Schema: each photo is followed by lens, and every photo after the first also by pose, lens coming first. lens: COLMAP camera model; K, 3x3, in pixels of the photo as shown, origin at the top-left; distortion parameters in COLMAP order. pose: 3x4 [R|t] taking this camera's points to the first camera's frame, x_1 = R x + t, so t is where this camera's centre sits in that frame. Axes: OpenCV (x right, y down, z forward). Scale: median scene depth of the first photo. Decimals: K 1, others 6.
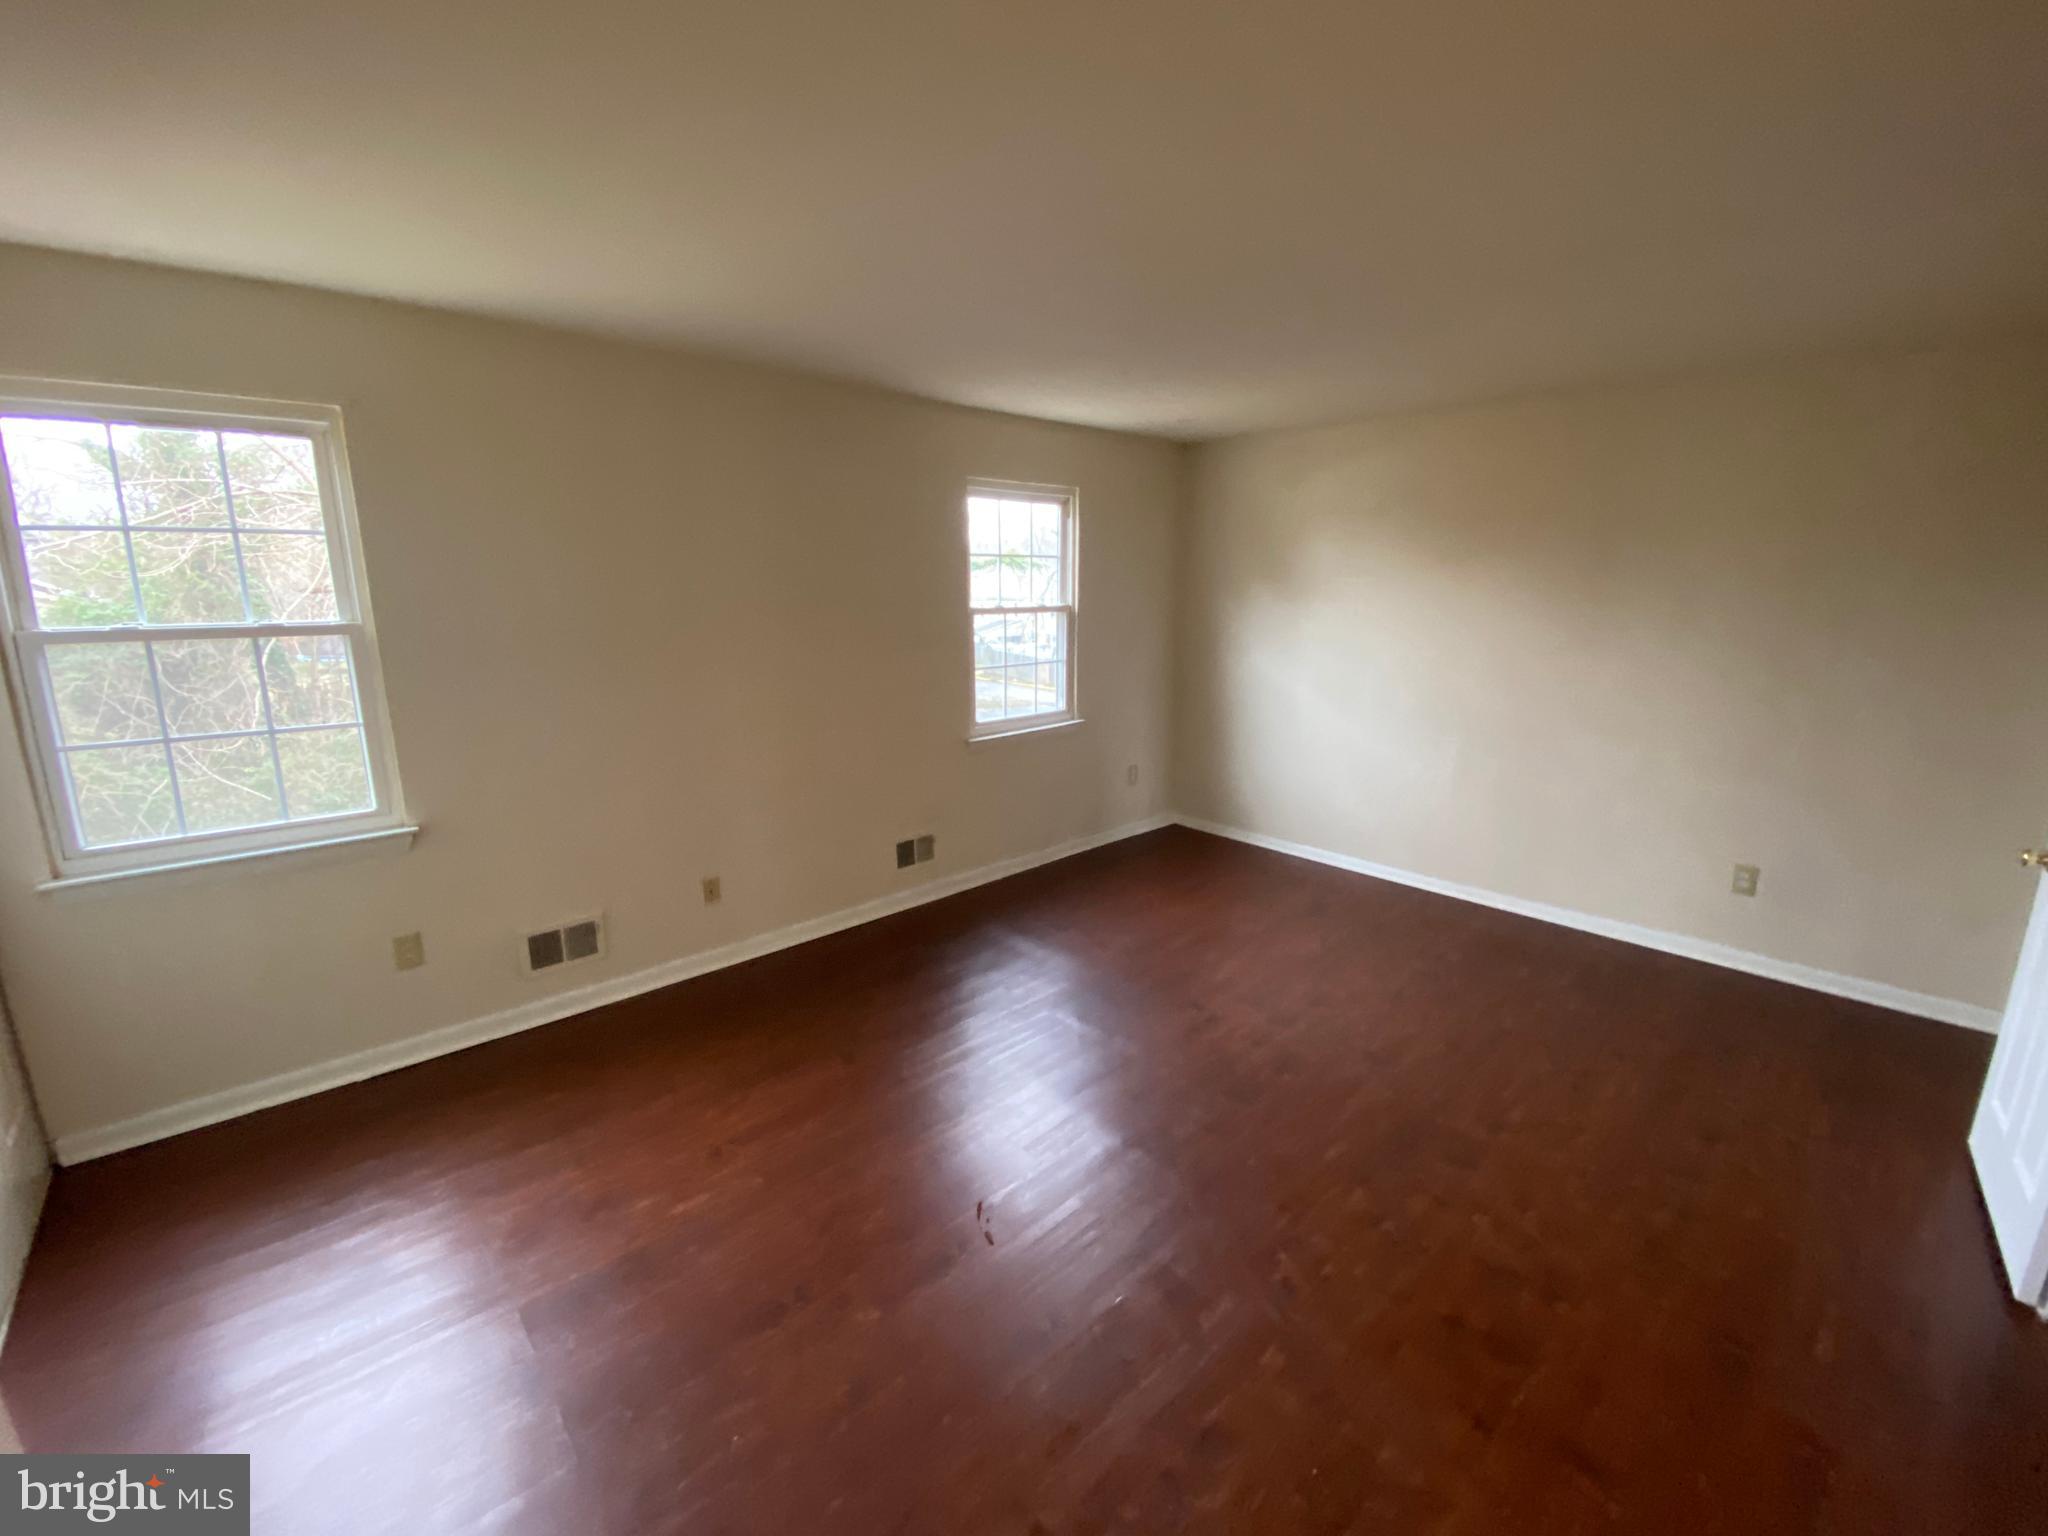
lens RADIAL K [[827.5, 0, 1043.7], [0, 827.5, 764.2], [0, 0, 1]] dist [0.003869, -0.008693]
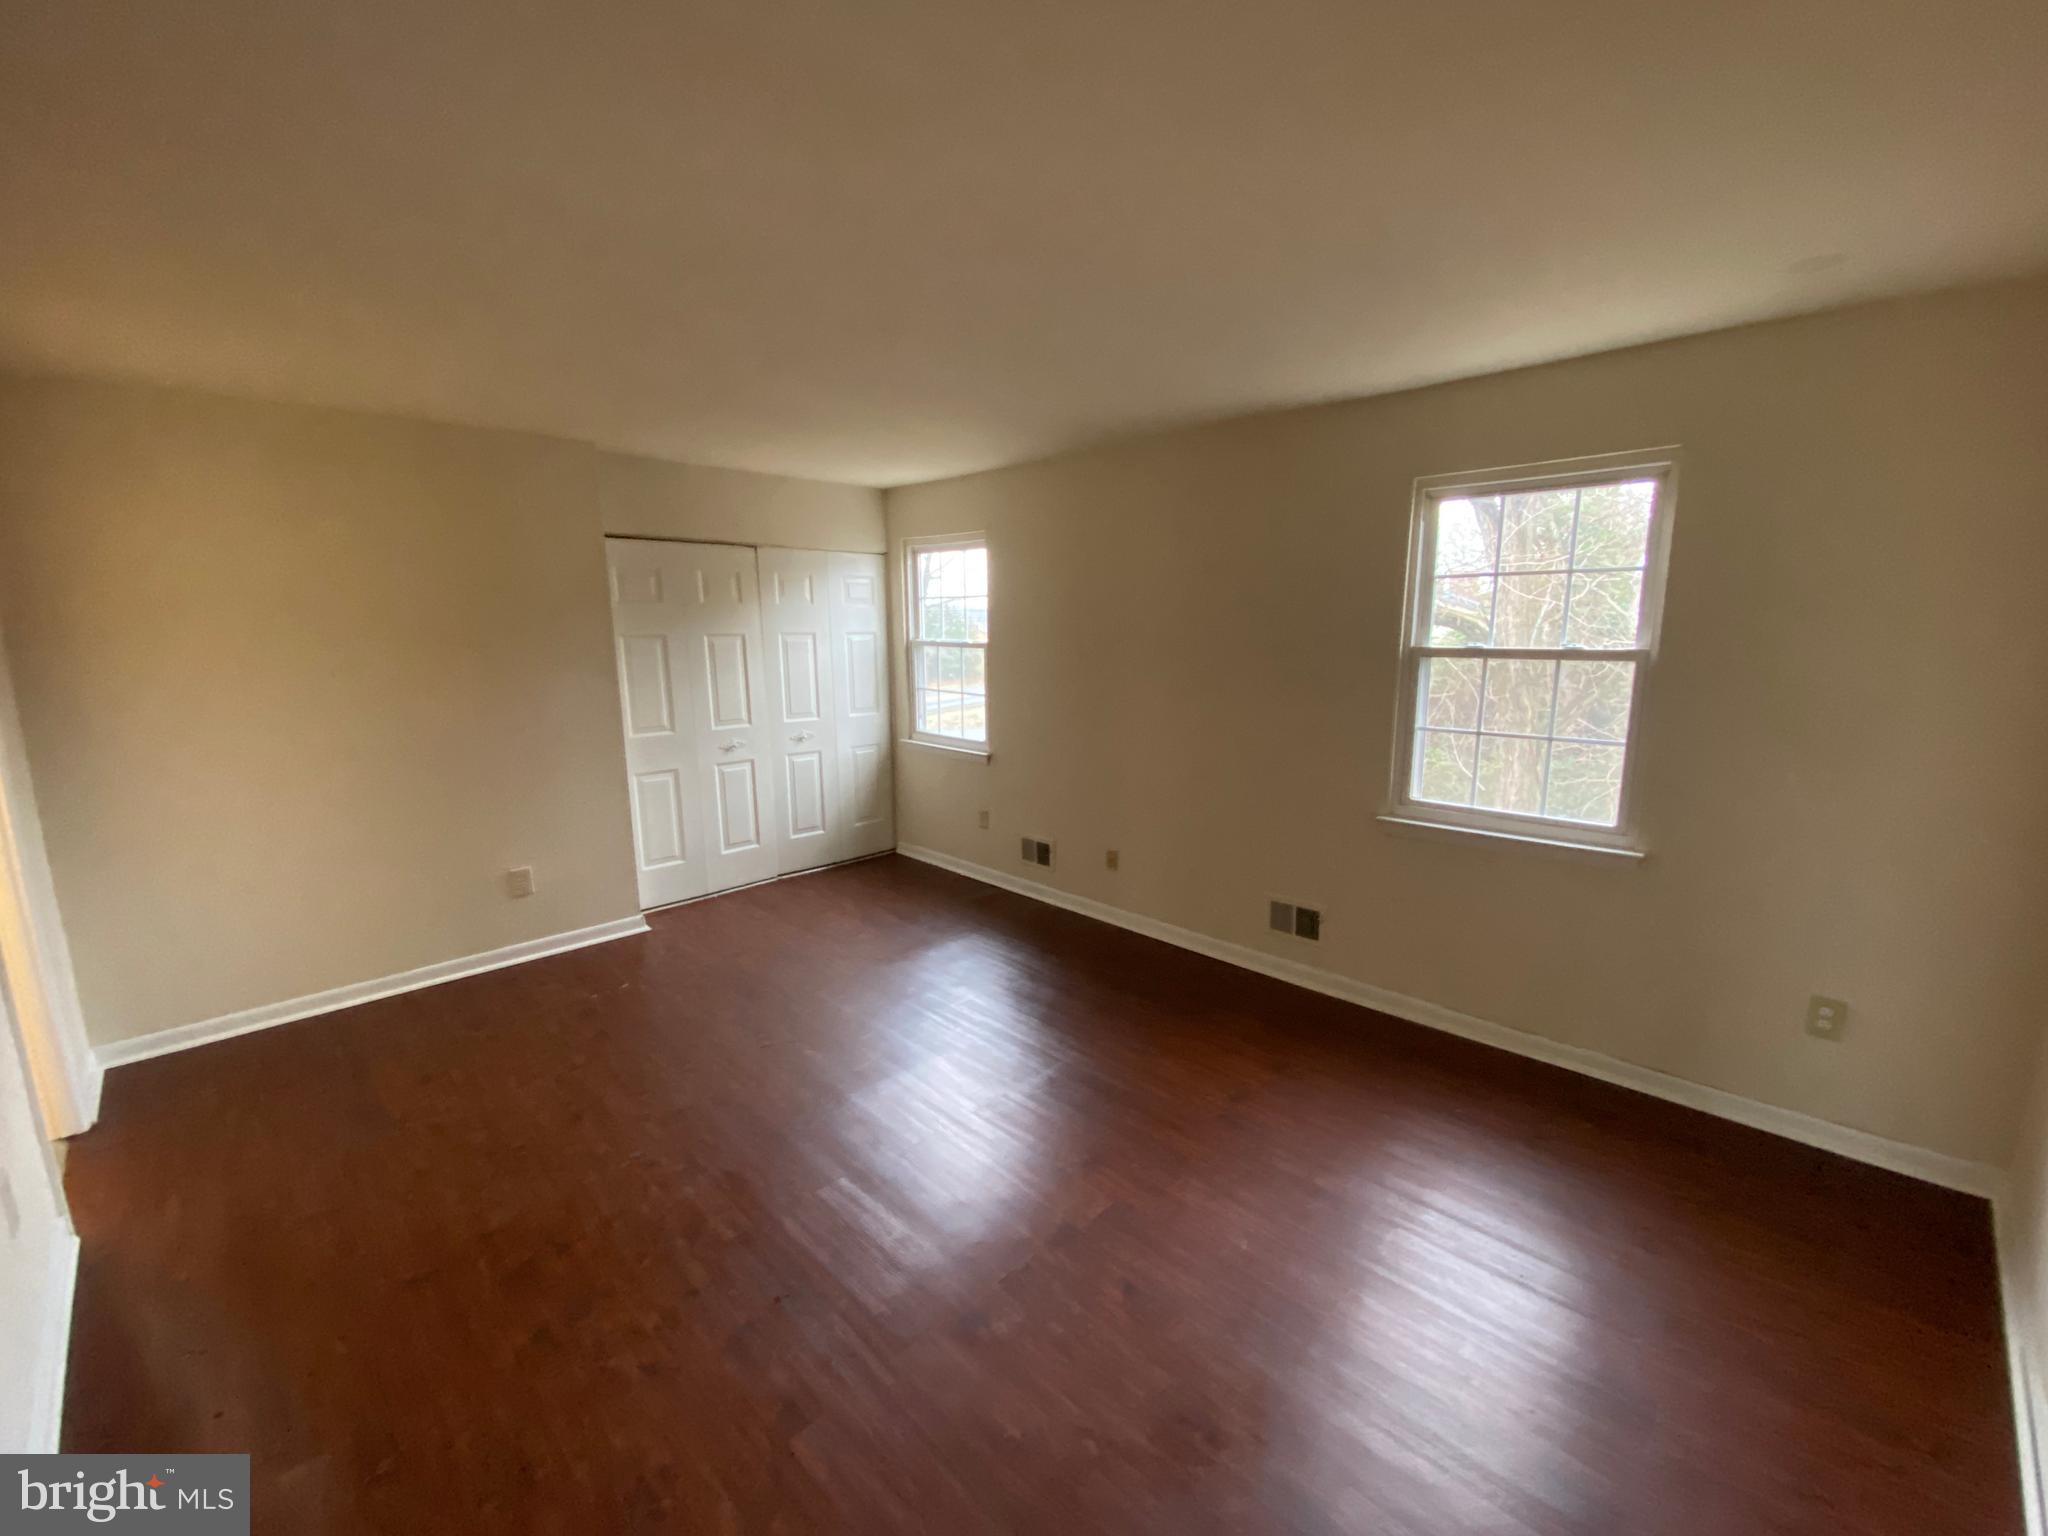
lens RADIAL K [[827.5, 0, 1014.2], [0, 827.5, 765.7], [0, 0, 1]] dist [0.003869, -0.008693]
pose [[0.032774, 0.173638, -0.984264, 0.816830], [-0.204630, 0.965098, 0.163443, -0.163249], [0.978291, 0.196053, 0.067162, 0.742689]]
